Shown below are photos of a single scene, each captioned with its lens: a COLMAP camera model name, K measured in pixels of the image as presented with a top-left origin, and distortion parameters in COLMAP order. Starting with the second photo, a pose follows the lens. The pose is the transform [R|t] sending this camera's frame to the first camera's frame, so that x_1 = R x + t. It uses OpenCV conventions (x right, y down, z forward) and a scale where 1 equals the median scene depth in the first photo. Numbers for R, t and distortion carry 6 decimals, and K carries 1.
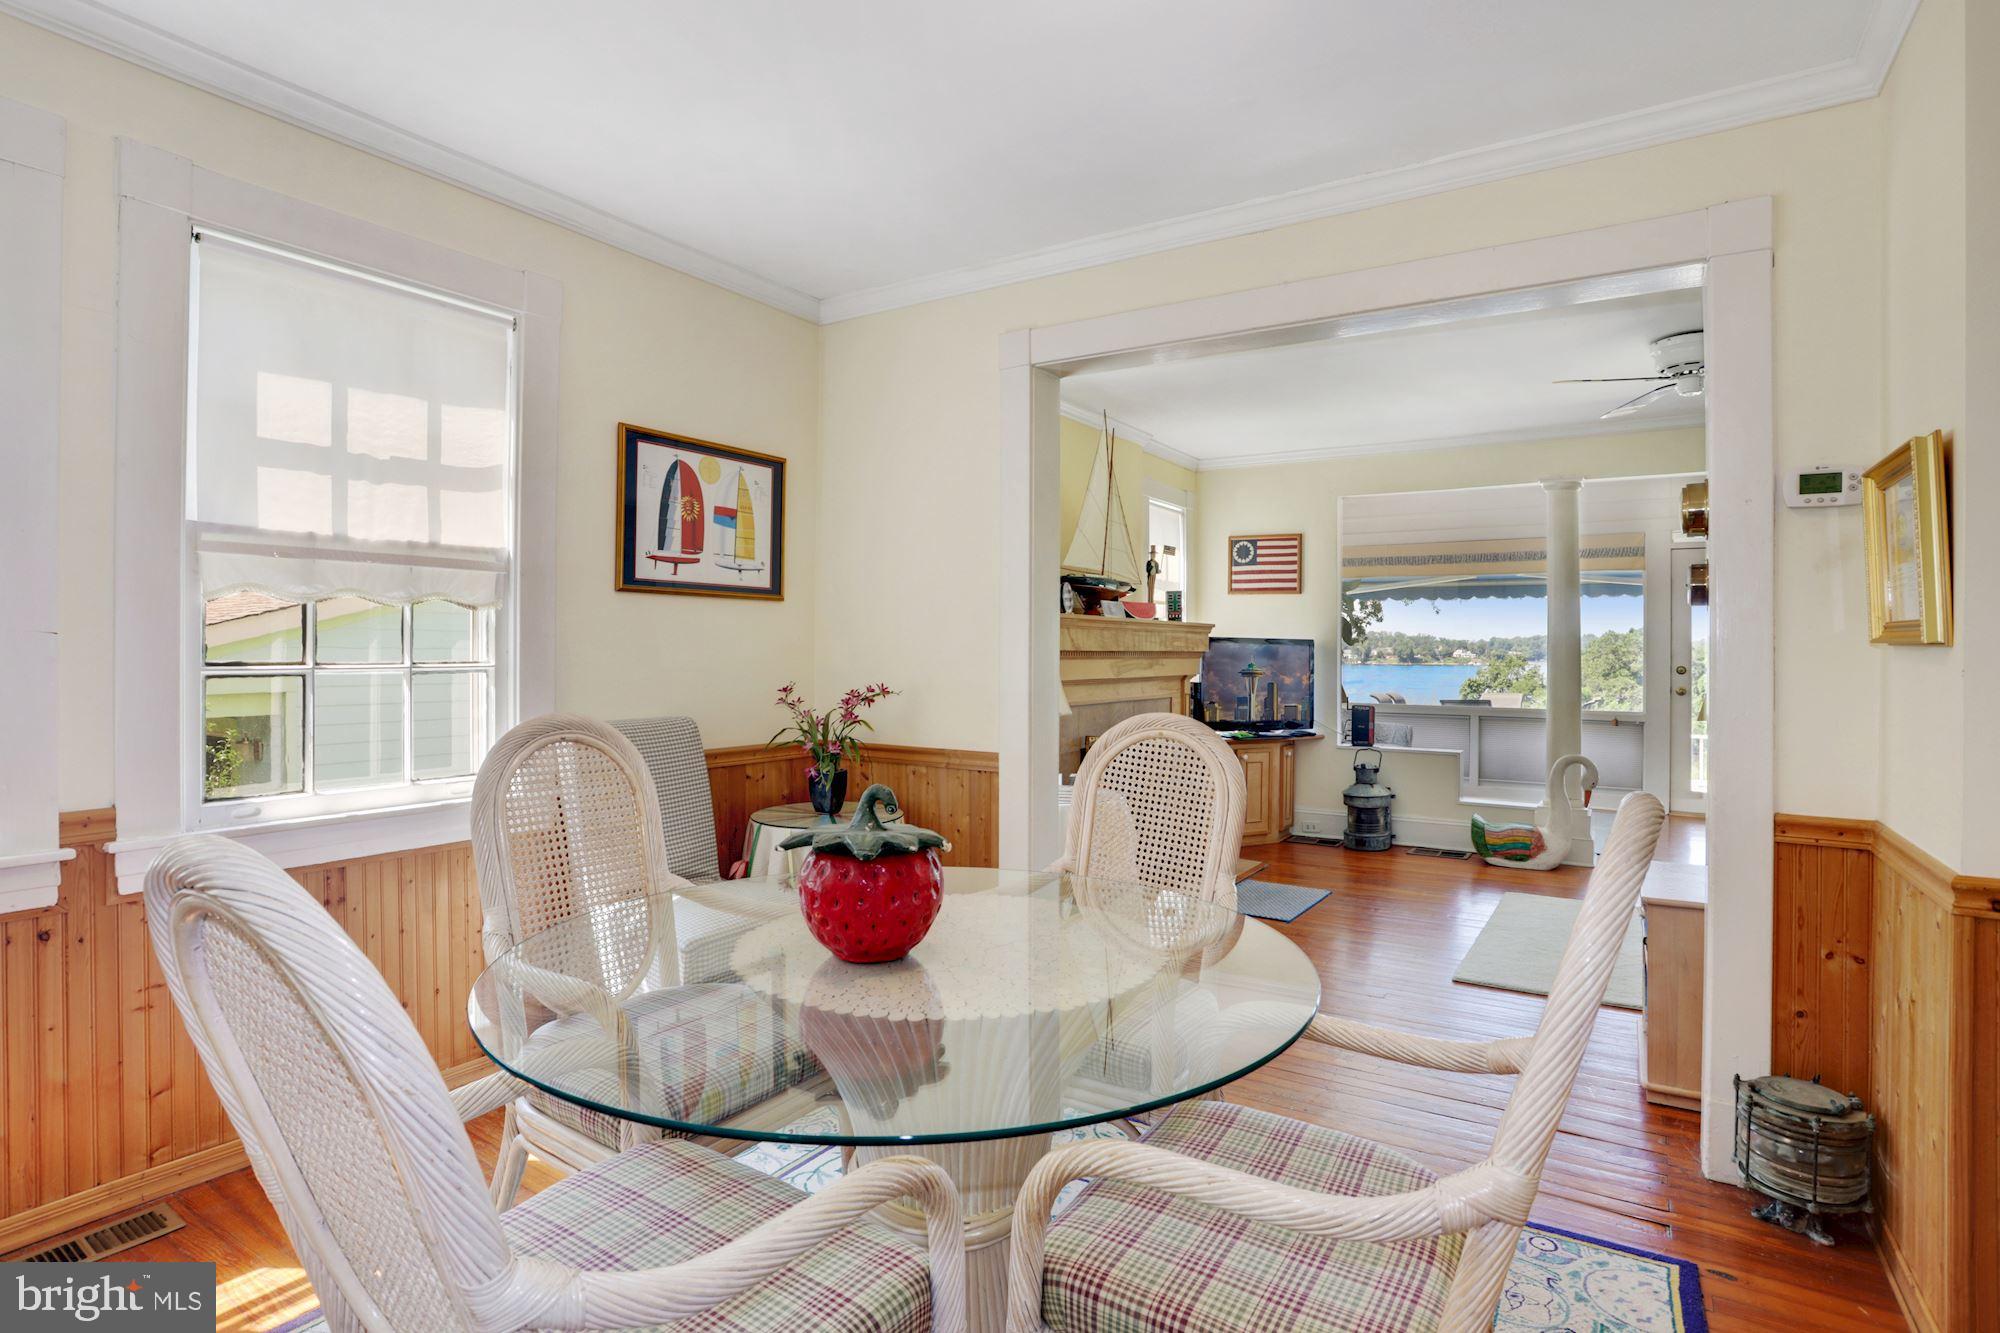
lens RADIAL K [[992.5, 0, 945.6], [0, 992.5, 646.9], [0, 0, 1]] dist [-0.069492, 0.016392]
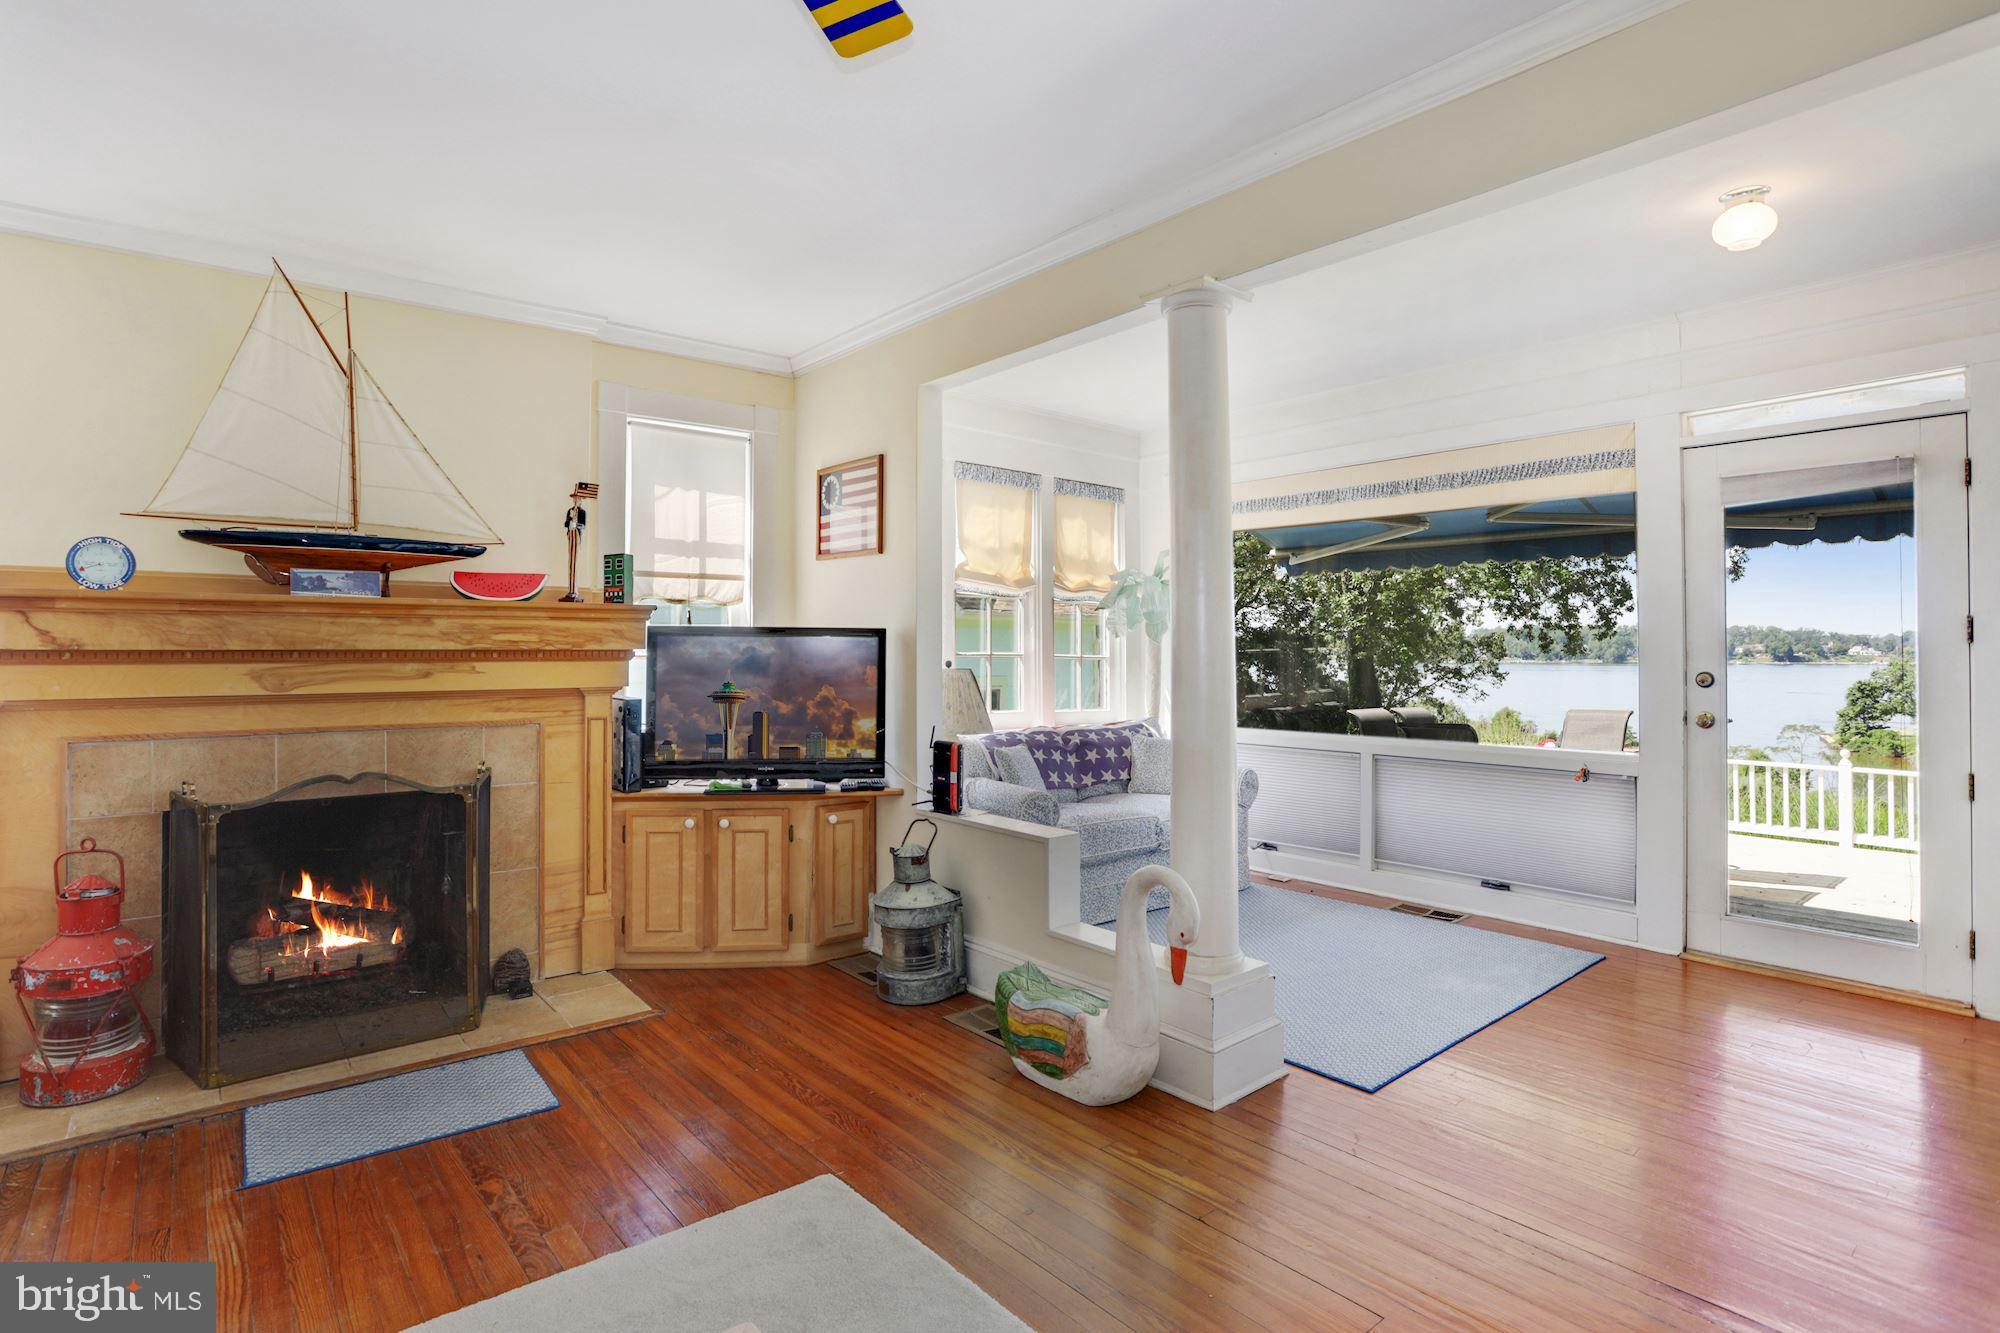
lens RADIAL K [[992.5, 0, 929.6], [0, 992.5, 639.8], [0, 0, 1]] dist [-0.069492, 0.016392]
pose [[0.956985, -0.009036, -0.289997, 0.526476], [0.006548, 0.999933, -0.009551, 0.004865], [0.290064, 0.007242, 0.956980, 0.395712]]
